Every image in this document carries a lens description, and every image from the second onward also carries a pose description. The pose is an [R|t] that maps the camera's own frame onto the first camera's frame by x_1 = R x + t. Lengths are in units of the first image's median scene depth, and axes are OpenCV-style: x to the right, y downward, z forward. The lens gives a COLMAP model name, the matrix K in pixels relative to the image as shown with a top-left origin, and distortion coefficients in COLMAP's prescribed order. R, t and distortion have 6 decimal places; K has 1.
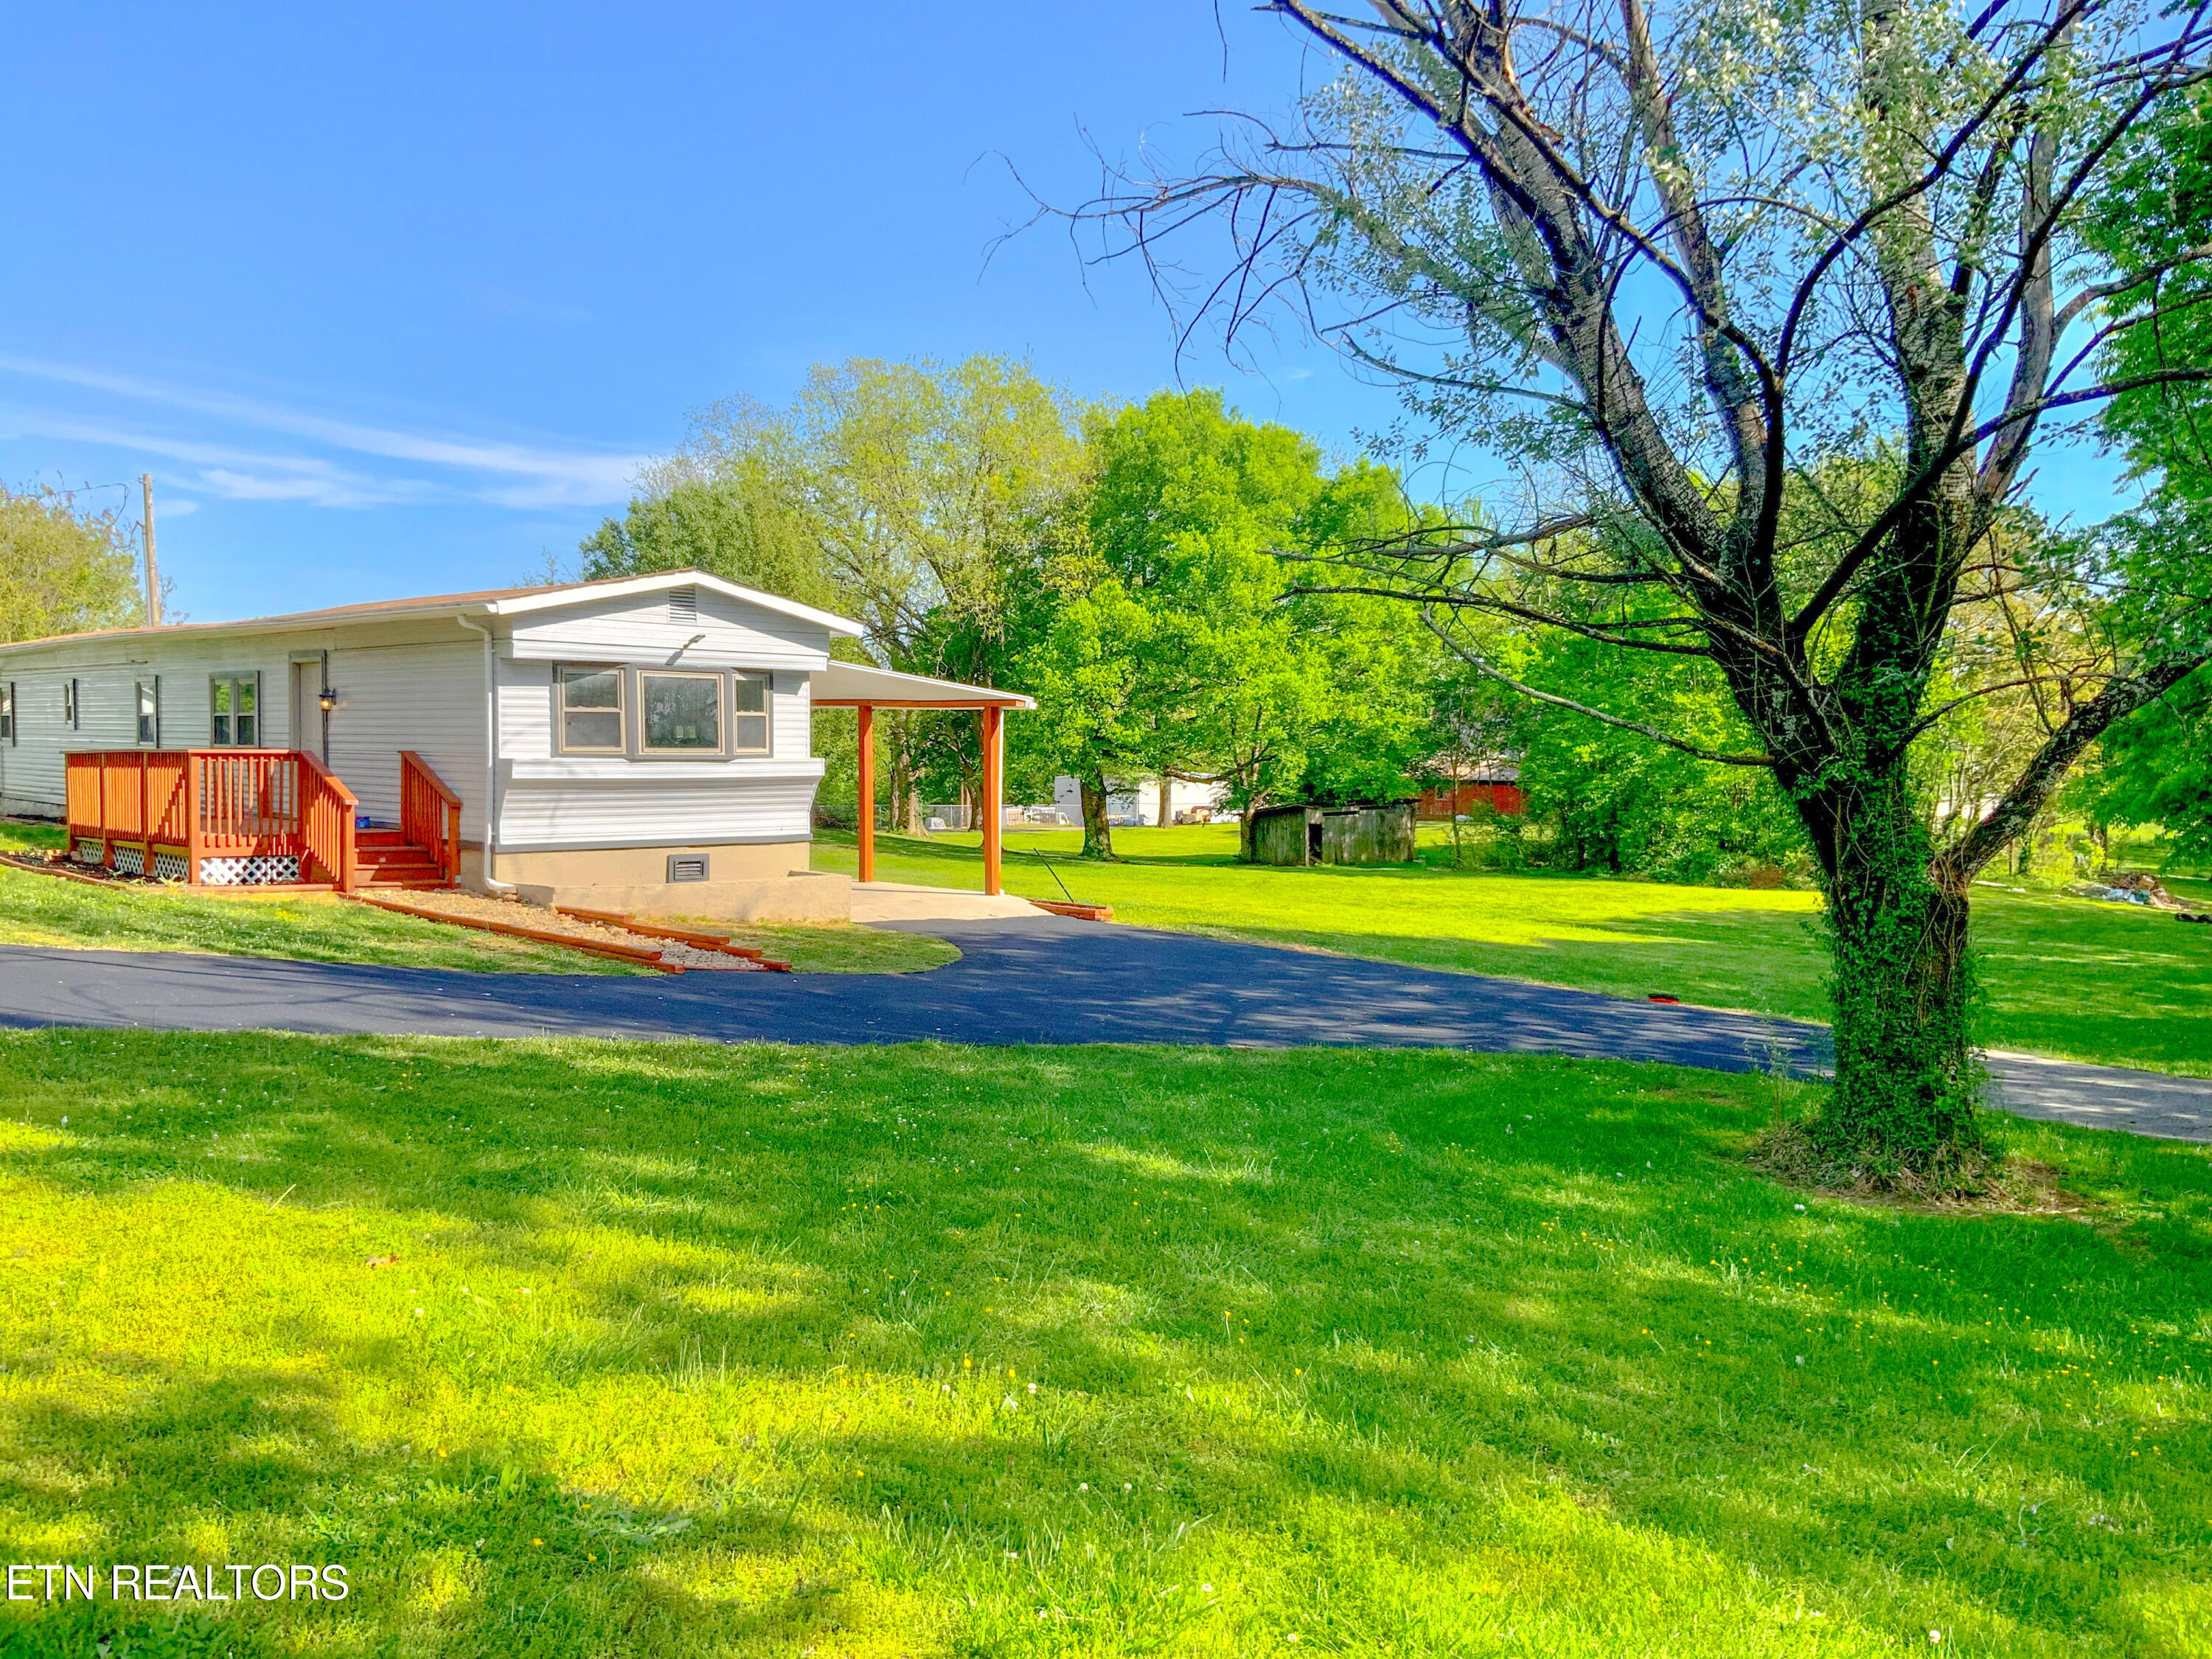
lens RADIAL K [[1815.3, 0, 1121.6], [0, 1815.3, 828.2], [0, 0, 1]] dist [0.099617, -0.187318]
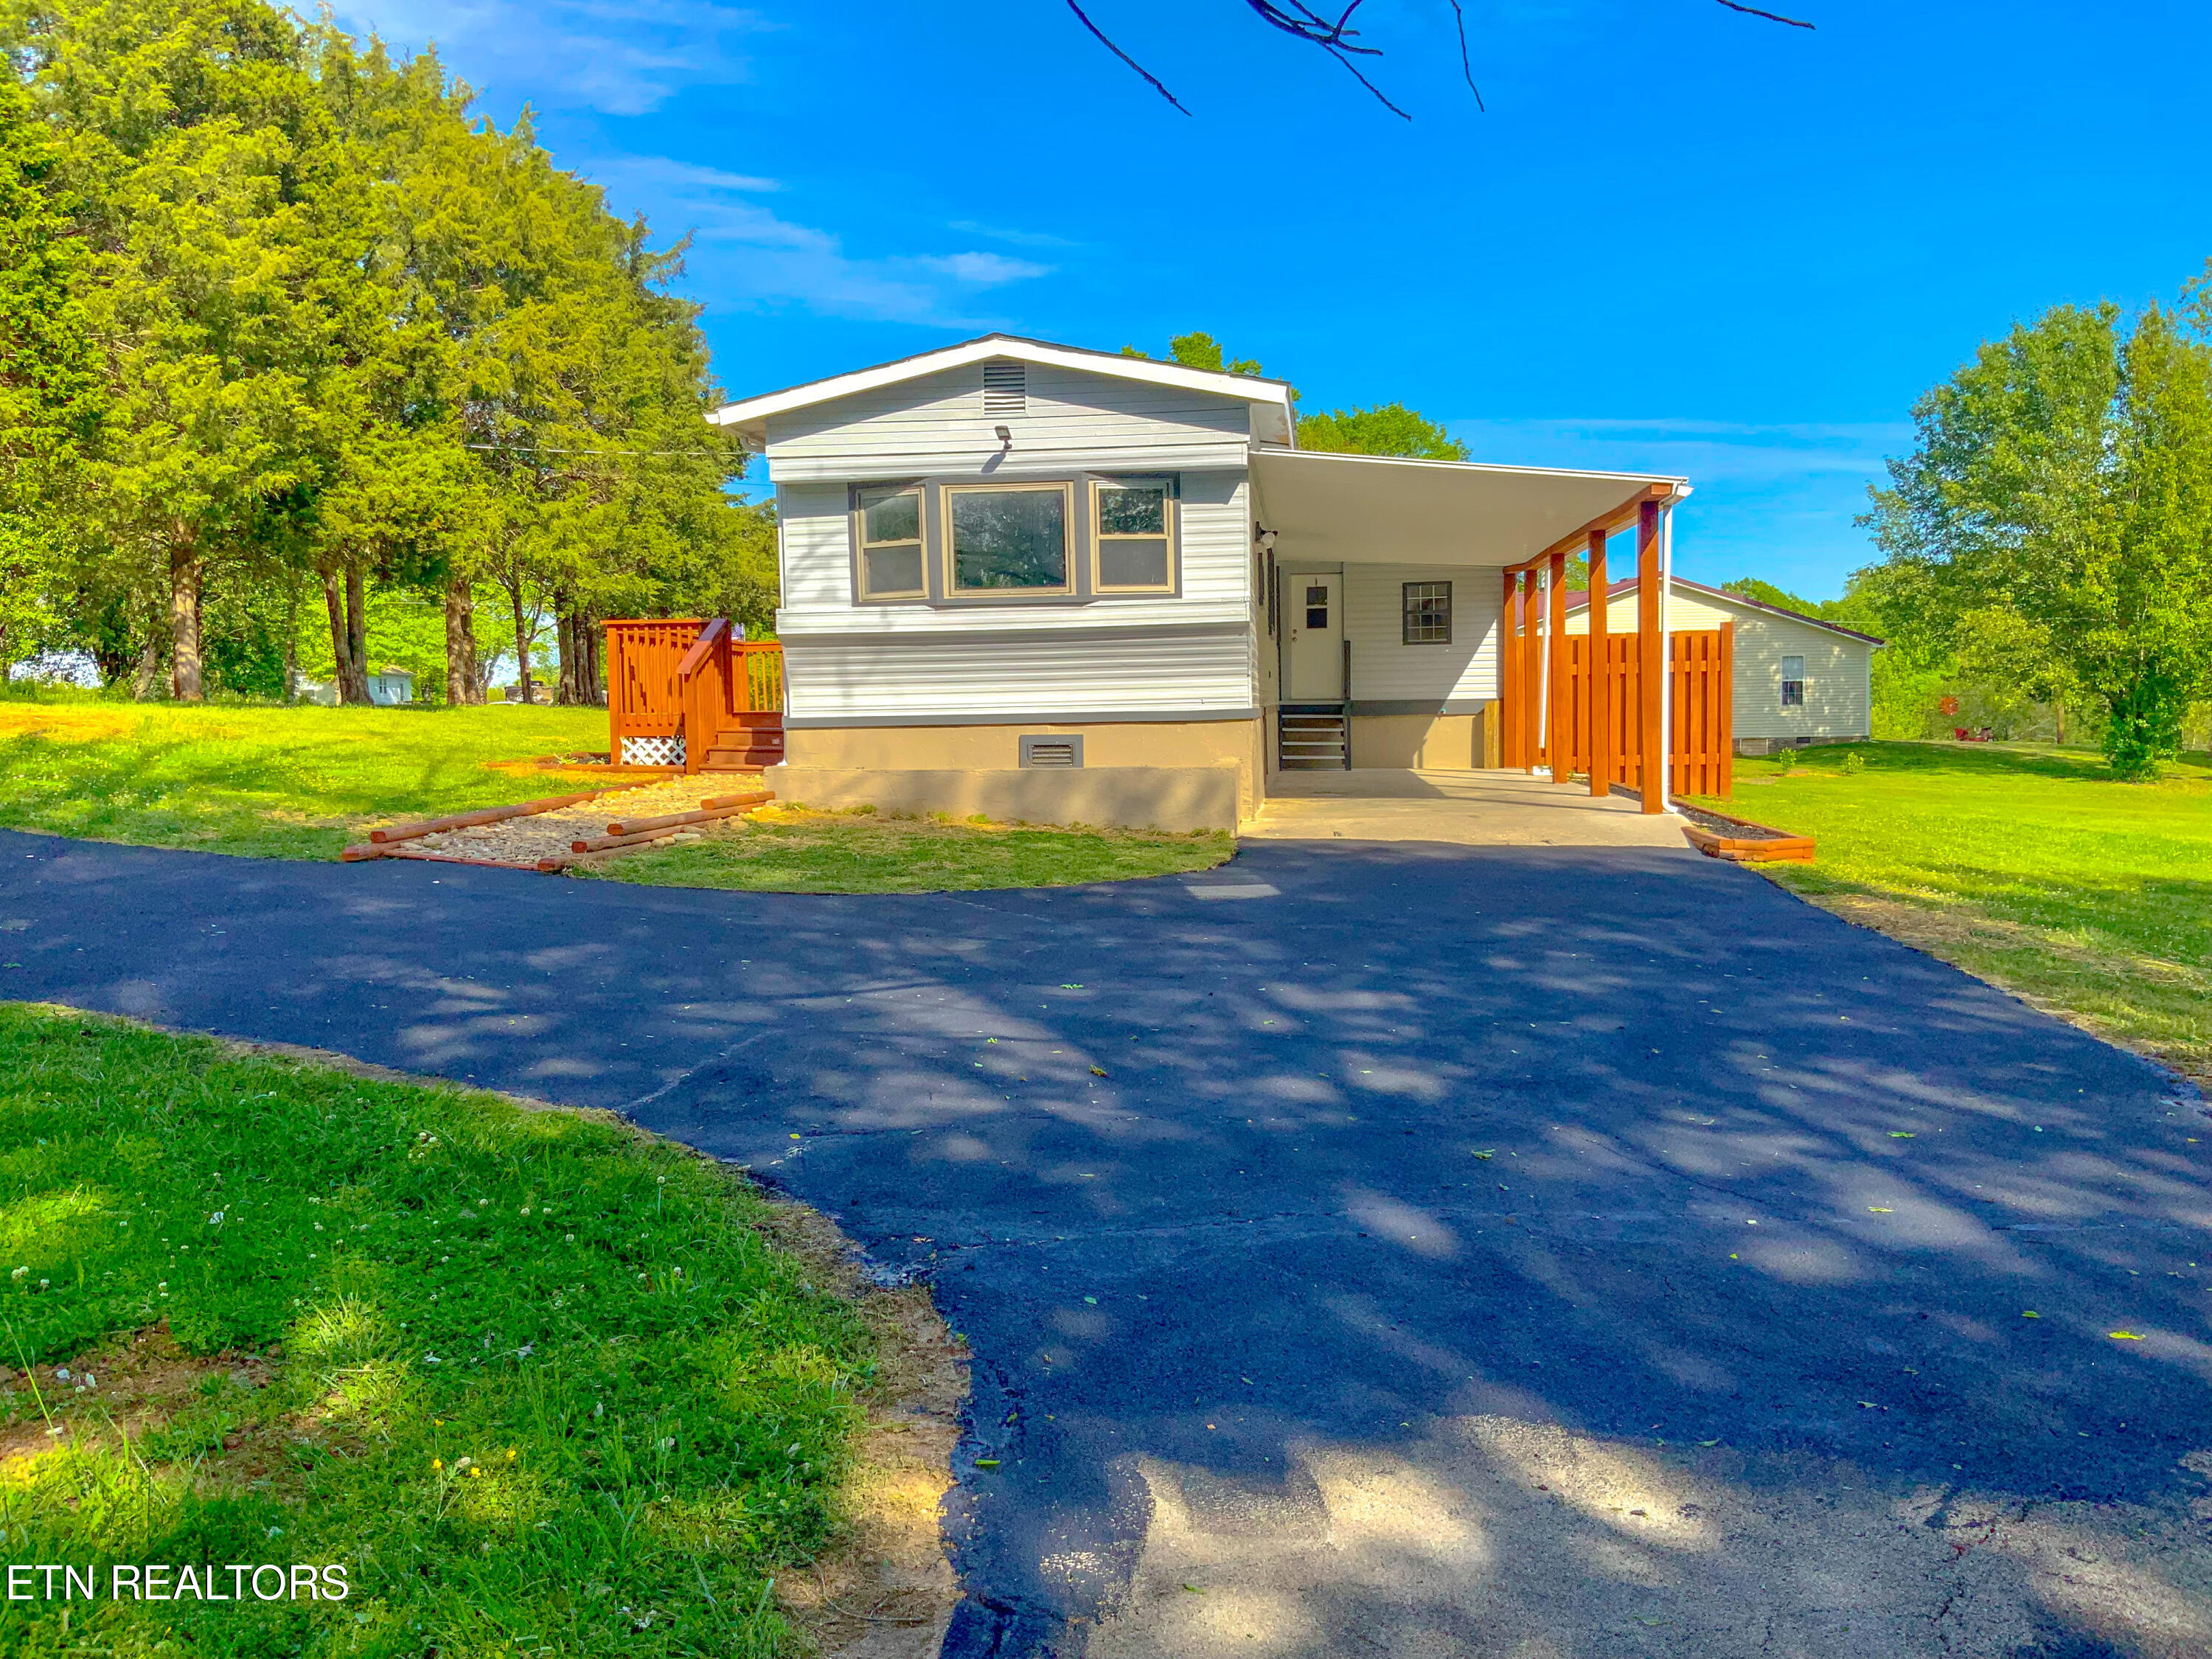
lens RADIAL K [[1821.4, 0, 1109.6], [0, 1821.4, 823.4], [0, 0, 1]] dist [0.122113, -0.252508]
pose [[0.631544, 0.028751, -0.774807, 0.351270], [-0.005410, 0.999451, 0.032677, 0.026158], [0.775321, -0.016445, 0.631353, 0.557933]]
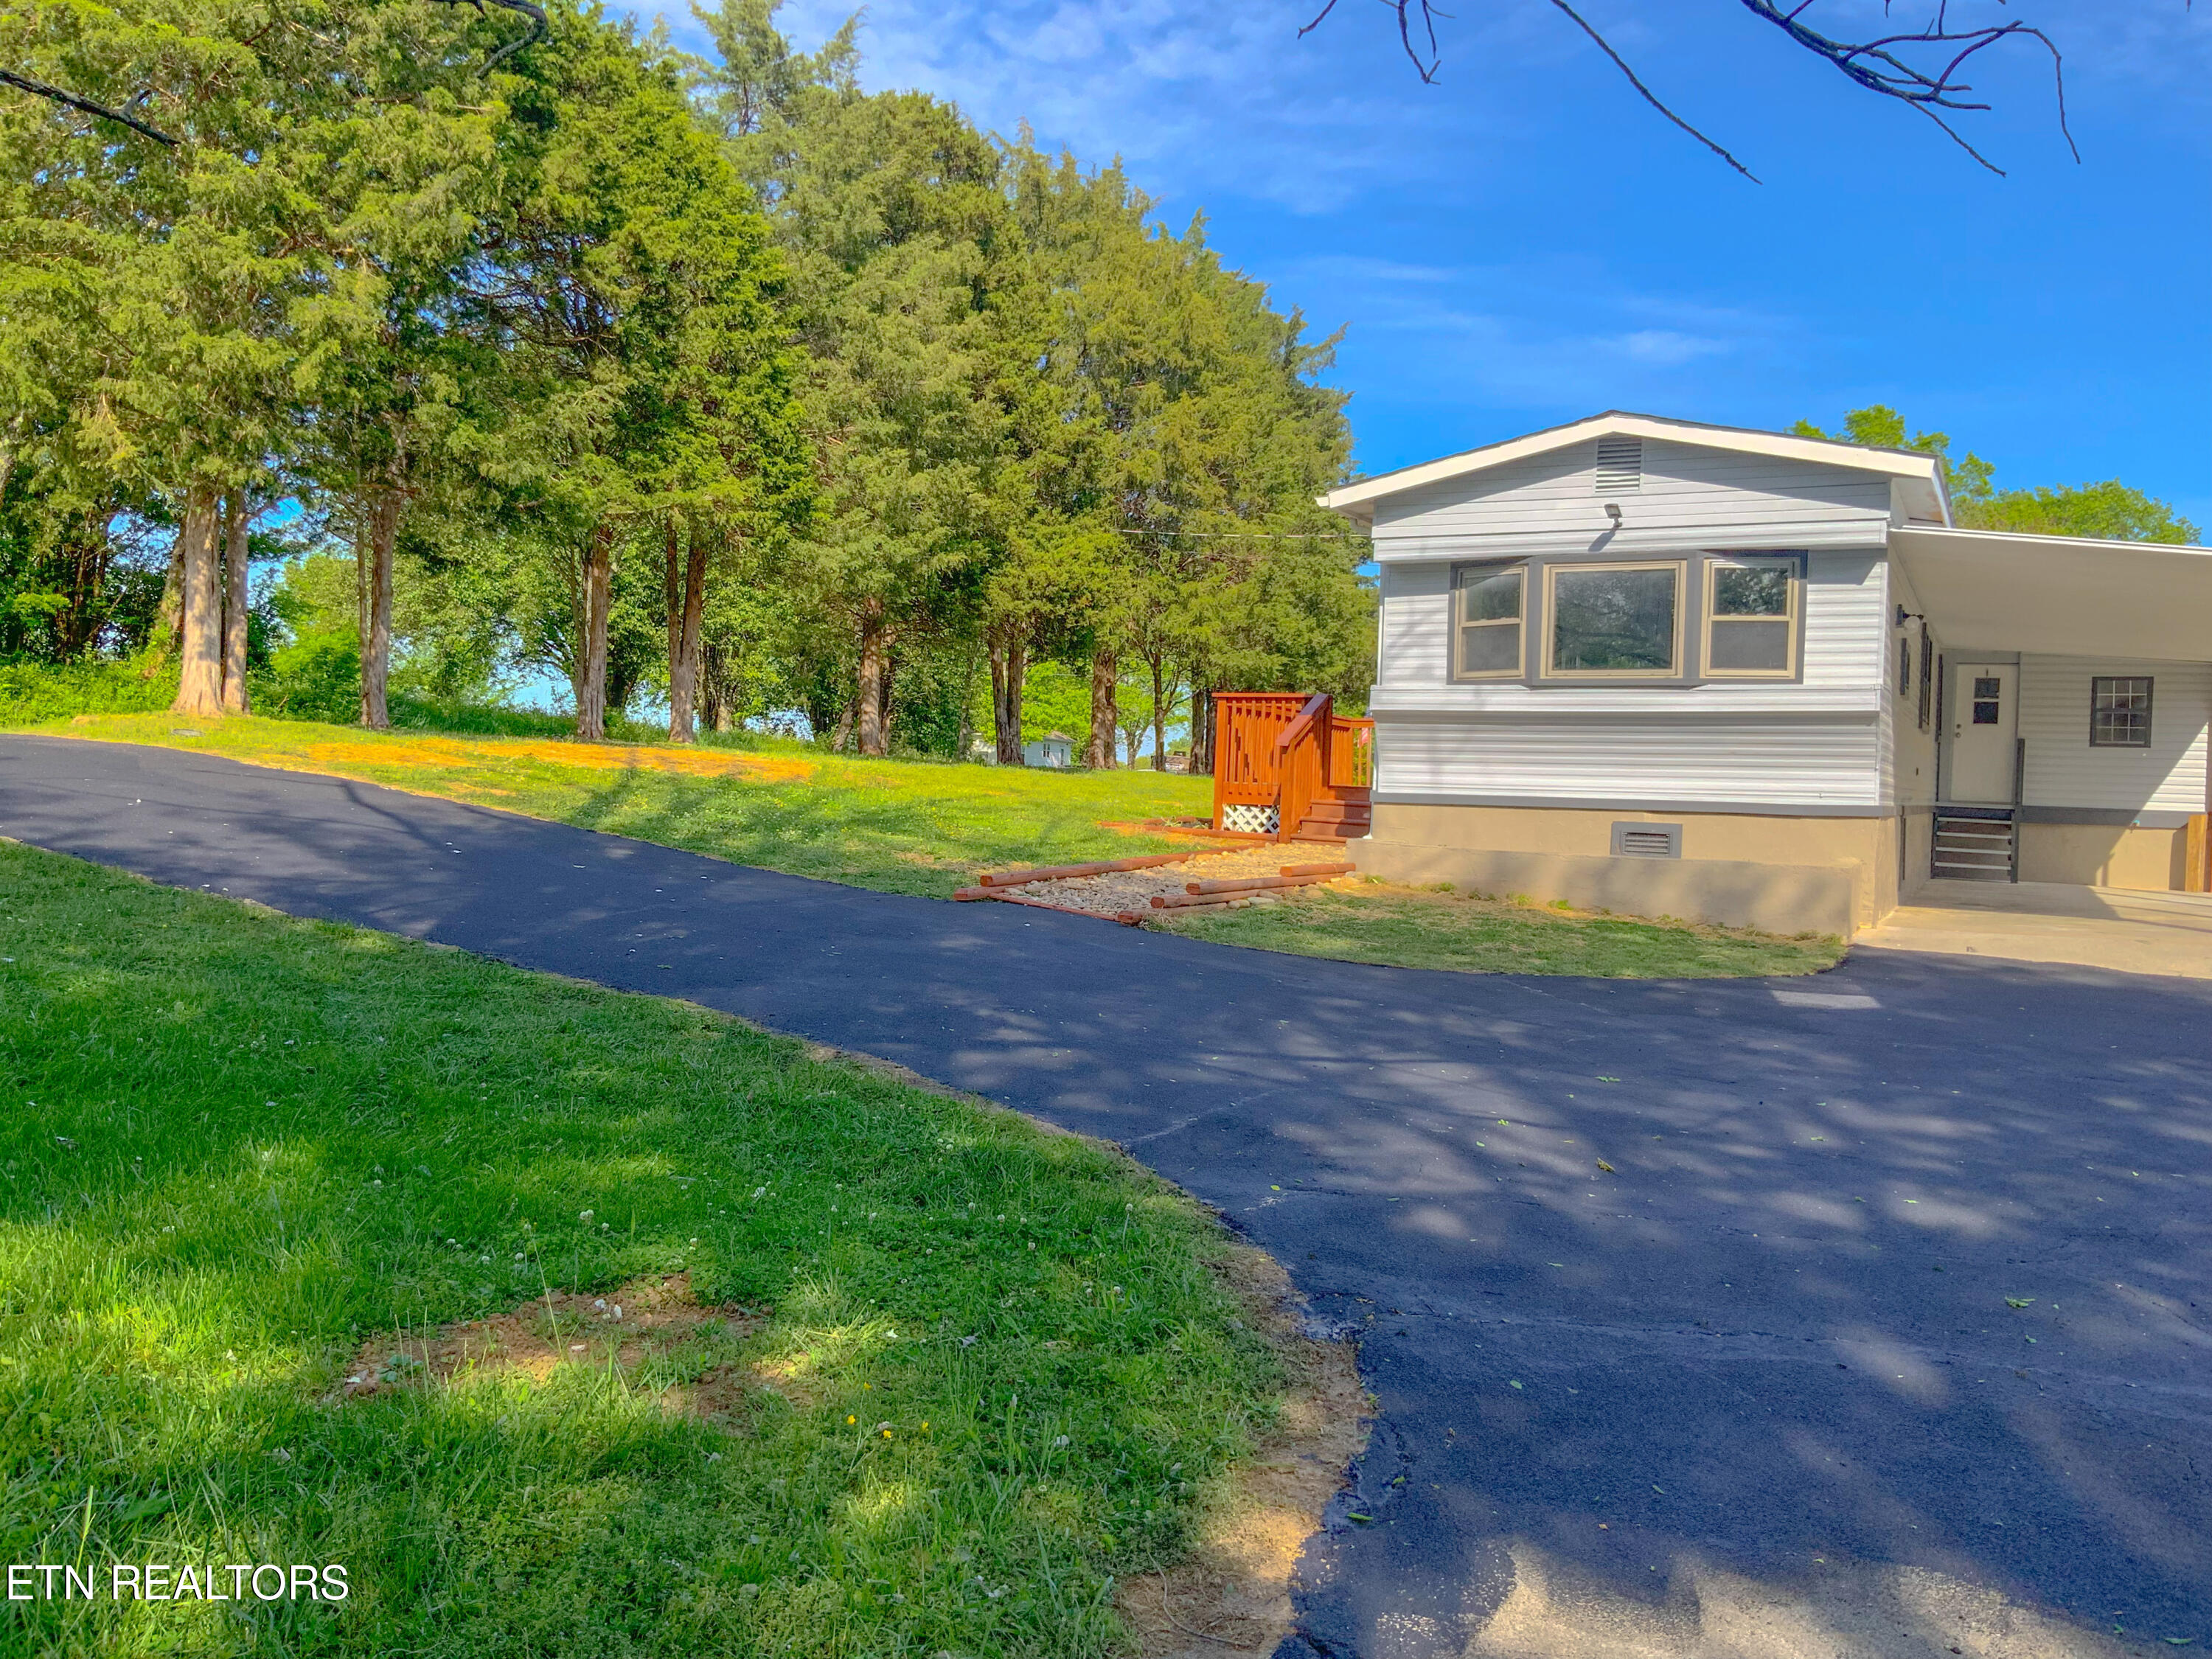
lens RADIAL K [[1824.3, 0, 1111.3], [0, 1824.3, 834.1], [0, 0, 1]] dist [0.123963, -0.266065]
pose [[0.335216, 0.027036, -0.941753, 0.365668], [-0.062971, 0.997996, 0.006237, 0.027612], [0.940034, 0.057213, 0.336247, 0.571539]]
